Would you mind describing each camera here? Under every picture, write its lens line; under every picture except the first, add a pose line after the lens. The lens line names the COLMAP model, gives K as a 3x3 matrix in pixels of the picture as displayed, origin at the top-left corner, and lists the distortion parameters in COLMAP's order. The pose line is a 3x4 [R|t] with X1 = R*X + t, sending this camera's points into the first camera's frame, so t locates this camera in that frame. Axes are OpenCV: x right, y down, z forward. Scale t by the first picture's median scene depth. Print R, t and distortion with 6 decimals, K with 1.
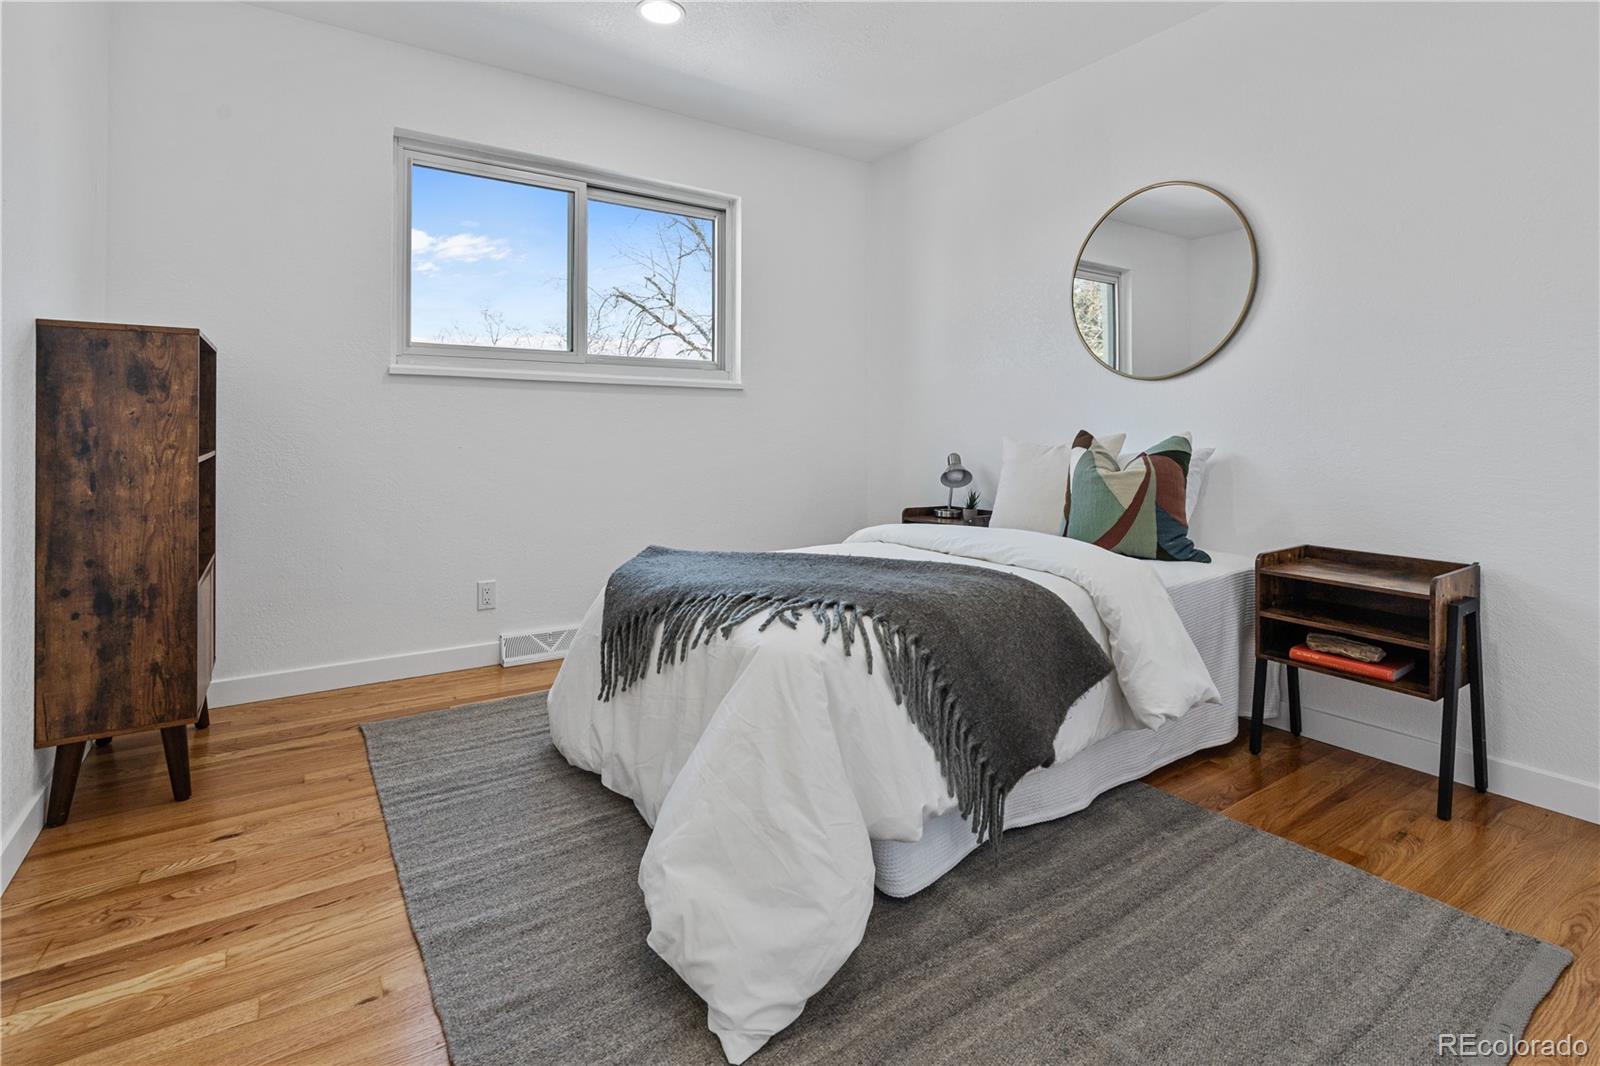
lens RADIAL K [[748.0, 0, 800.0], [0, 748.0, 533.0], [0, 0, 1]] dist [-0.000442, 0.000755]
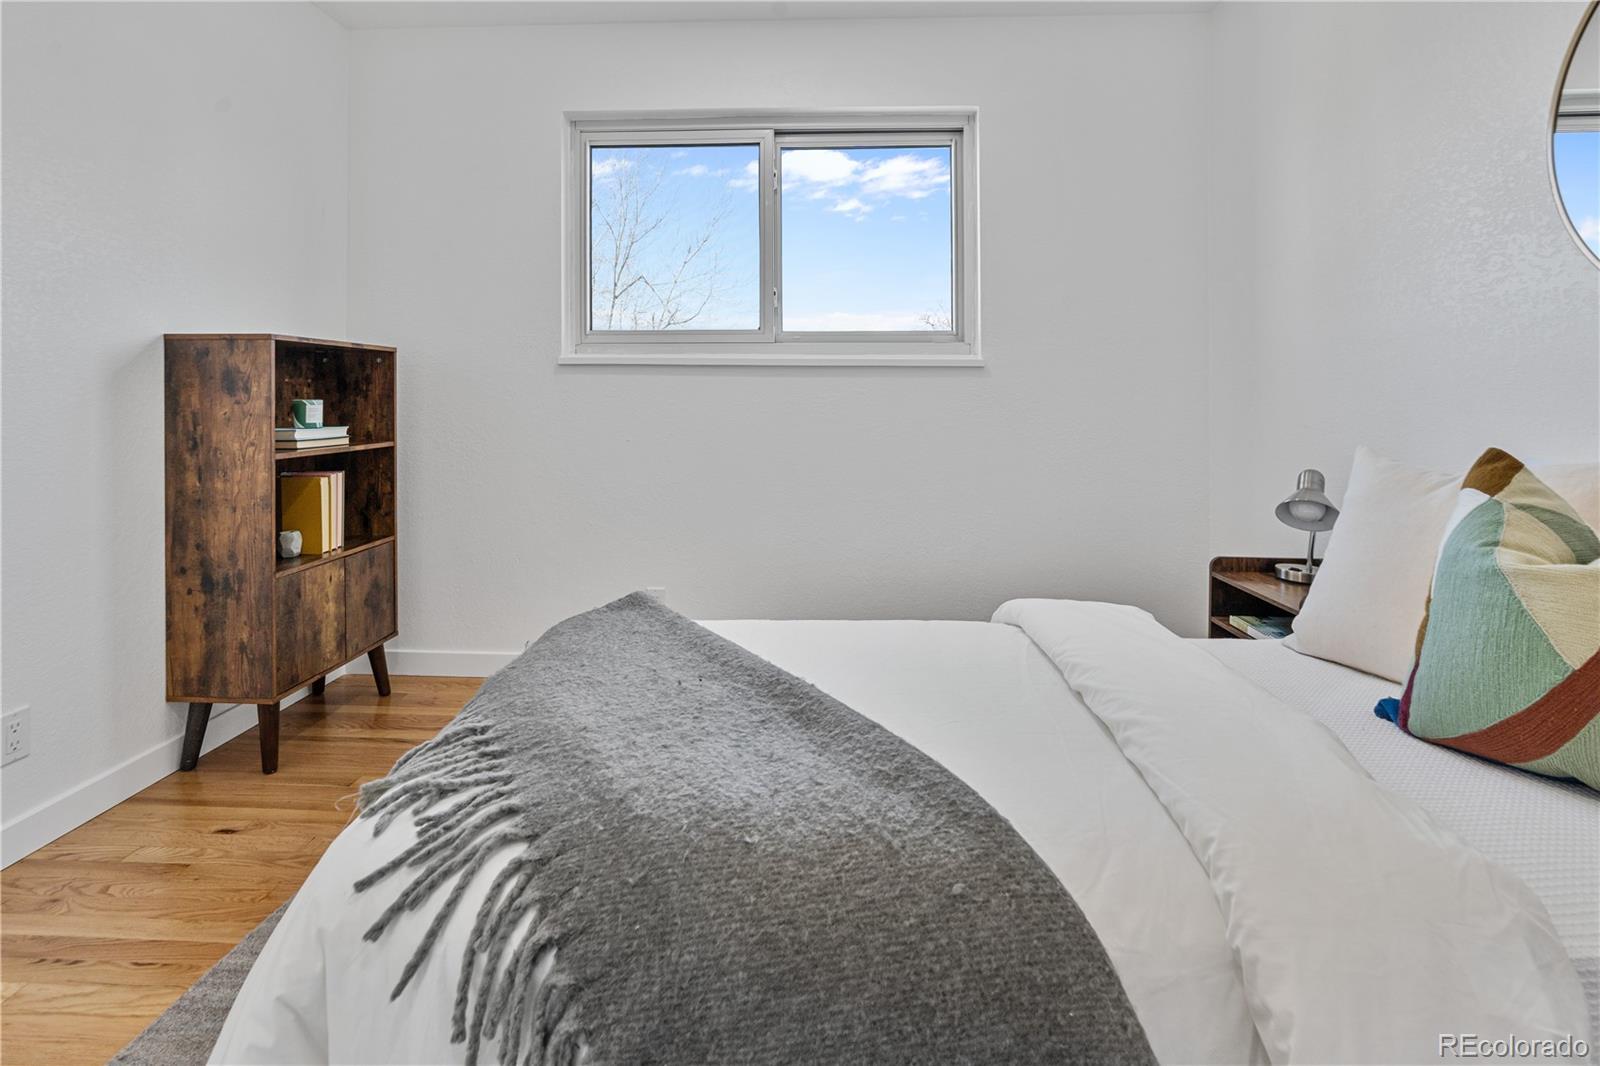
lens RADIAL K [[770.8, 0, 801.6], [0, 770.8, 463.2], [0, 0, 1]] dist [-0.003255, 0.000370]
pose [[0.803959, 0.045516, -0.592940, 0.446384], [-0.080375, 0.996235, -0.032505, -0.116355], [0.589228, 0.073790, 0.804590, 0.582473]]
